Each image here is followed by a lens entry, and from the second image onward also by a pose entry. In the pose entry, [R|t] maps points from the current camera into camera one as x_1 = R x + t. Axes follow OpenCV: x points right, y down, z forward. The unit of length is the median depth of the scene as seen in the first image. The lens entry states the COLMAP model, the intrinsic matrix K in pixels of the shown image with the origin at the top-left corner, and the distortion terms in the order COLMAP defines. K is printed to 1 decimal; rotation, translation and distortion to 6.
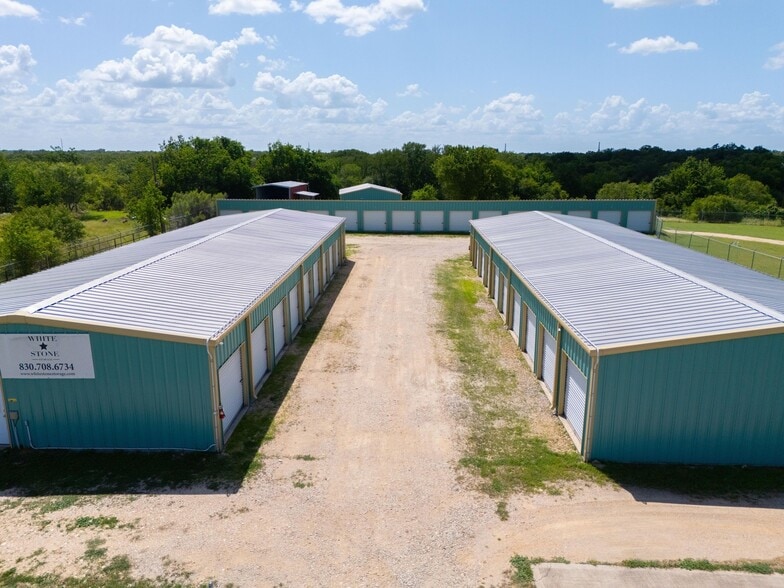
lens RADIAL K [[575.3, 0, 392.0], [0, 575.3, 294.0], [0, 0, 1]] dist [0.080596, -0.088174]
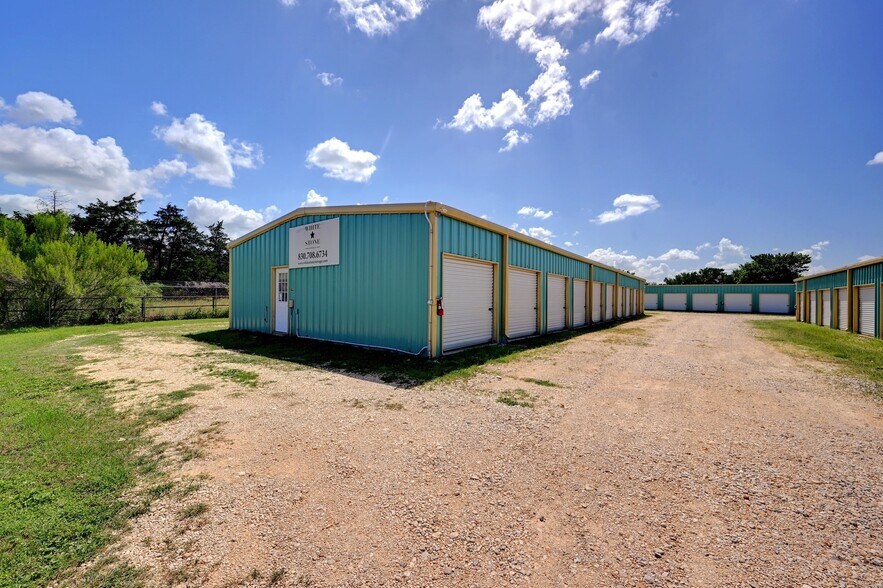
lens RADIAL K [[346.8, 0, 445.5], [0, 346.8, 296.0], [0, 0, 1]] dist [-0.000455, 0.000432]
pose [[0.819291, 0.009002, -0.573308, -0.023895], [-0.147177, 0.969678, -0.195098, 0.288638], [0.554168, 0.244220, 0.795773, 0.653699]]
